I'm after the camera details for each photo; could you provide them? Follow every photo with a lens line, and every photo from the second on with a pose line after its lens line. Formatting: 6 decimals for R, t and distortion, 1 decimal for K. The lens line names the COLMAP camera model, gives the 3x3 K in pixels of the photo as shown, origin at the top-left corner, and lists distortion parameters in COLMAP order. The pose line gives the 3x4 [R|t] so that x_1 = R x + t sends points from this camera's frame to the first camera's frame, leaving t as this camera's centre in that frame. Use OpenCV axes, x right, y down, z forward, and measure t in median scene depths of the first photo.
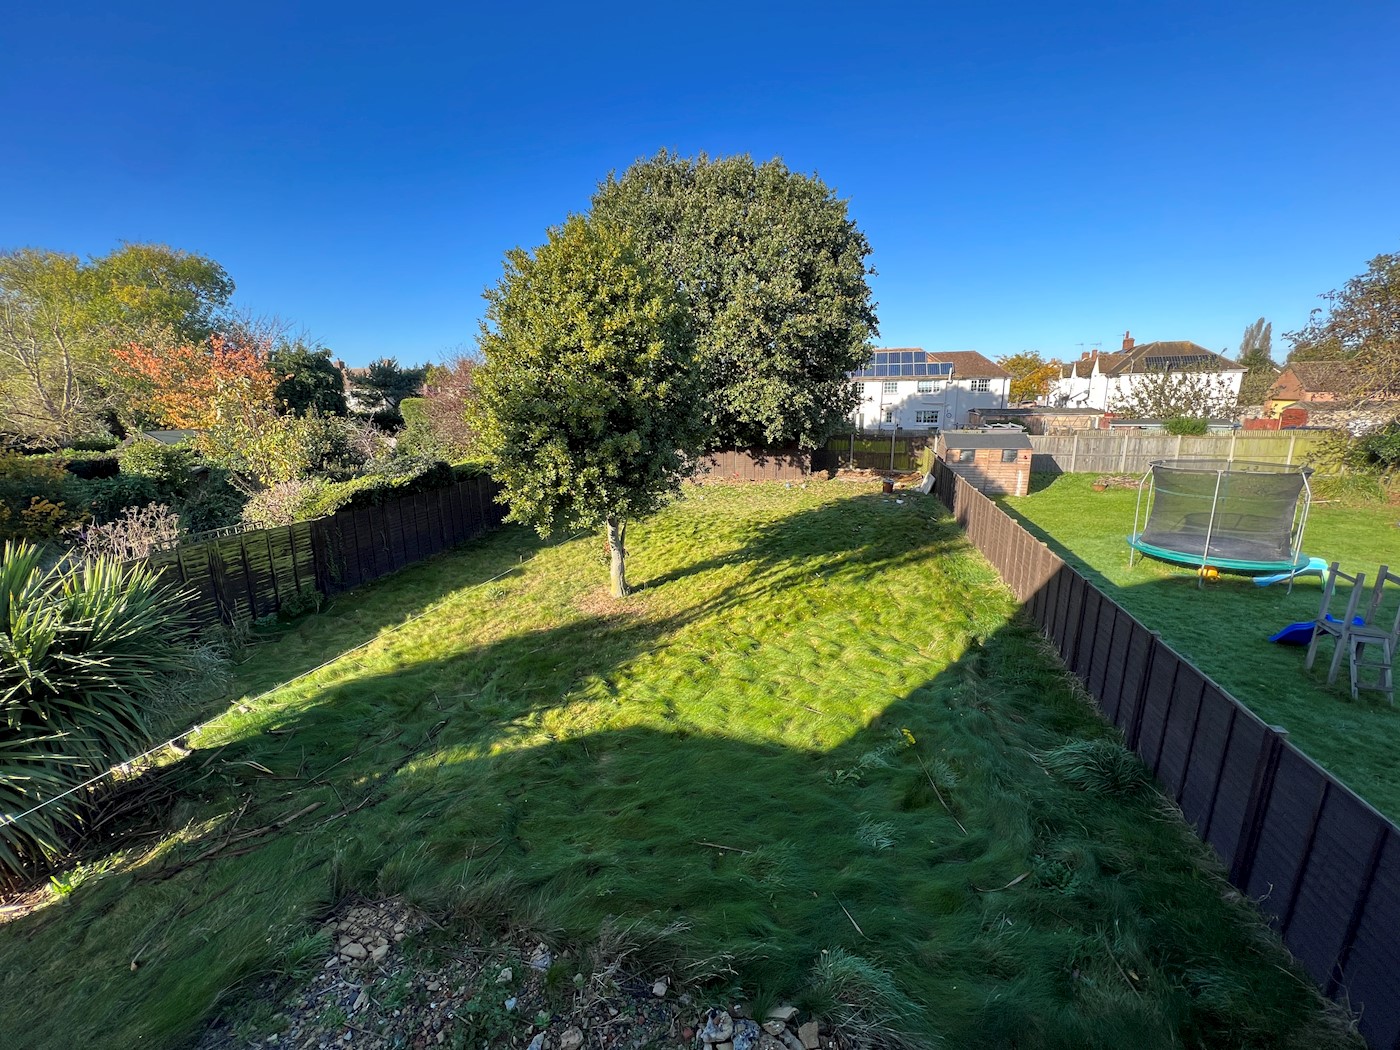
lens RADIAL K [[558.6, 0, 693.1], [0, 558.6, 520.0], [0, 0, 1]] dist [-0.001545, 0.000039]
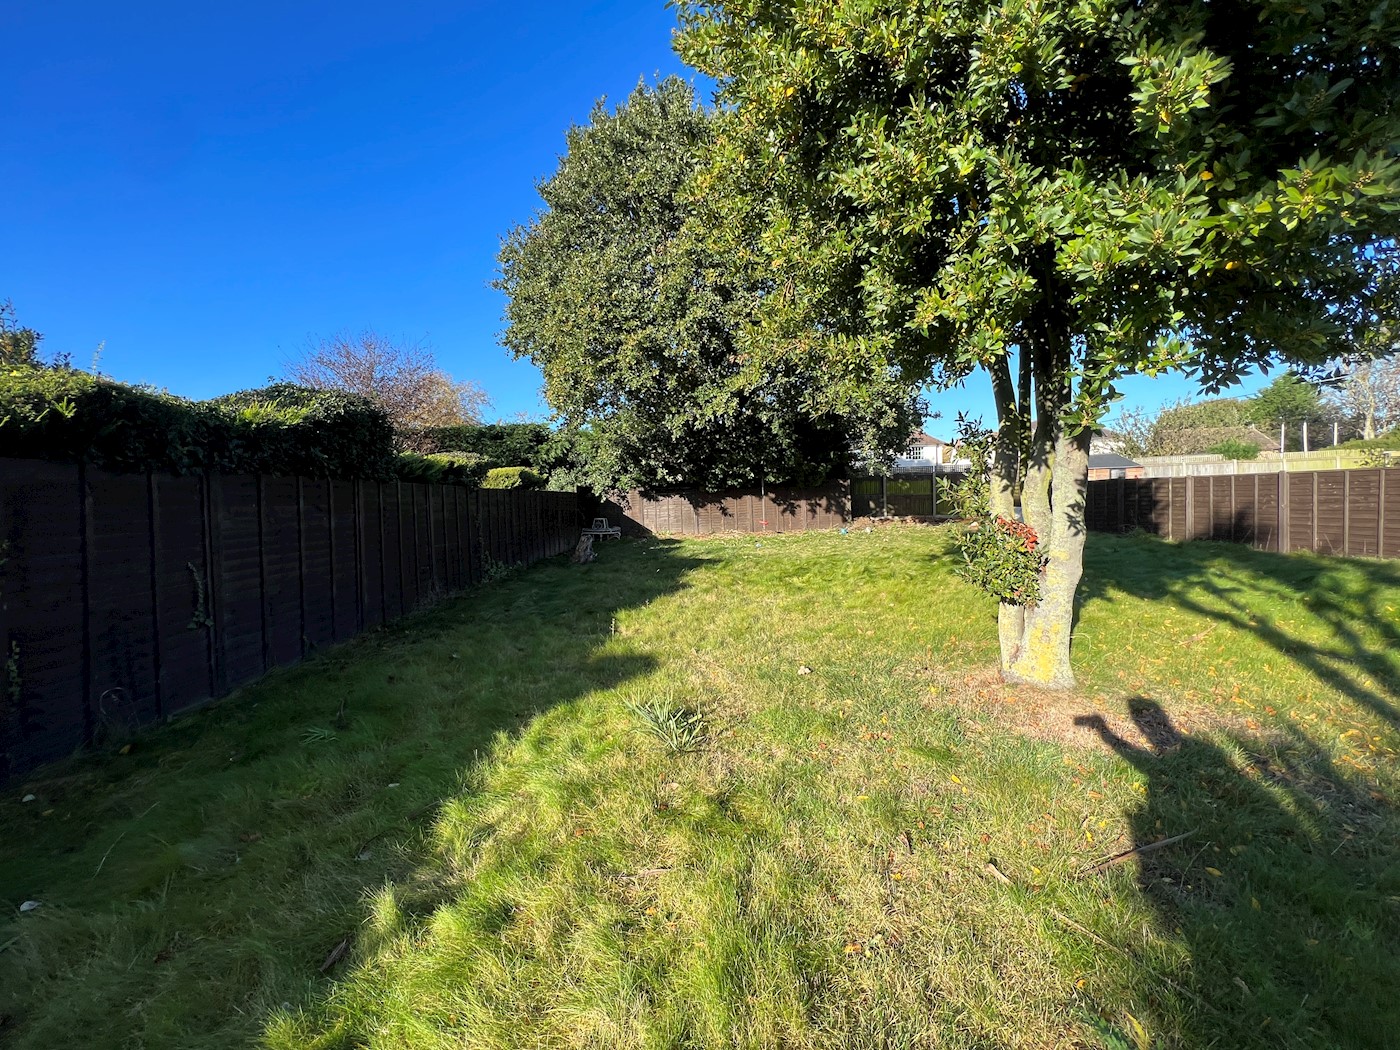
lens RADIAL K [[558.6, 0, 693.1], [0, 558.6, 520.0], [0, 0, 1]] dist [-0.001545, 0.000039]
pose [[0.965915, -0.027504, 0.257396, -0.356249], [0.077447, 0.979499, -0.185968, 0.073500], [-0.247004, 0.199563, 0.948242, 0.612944]]
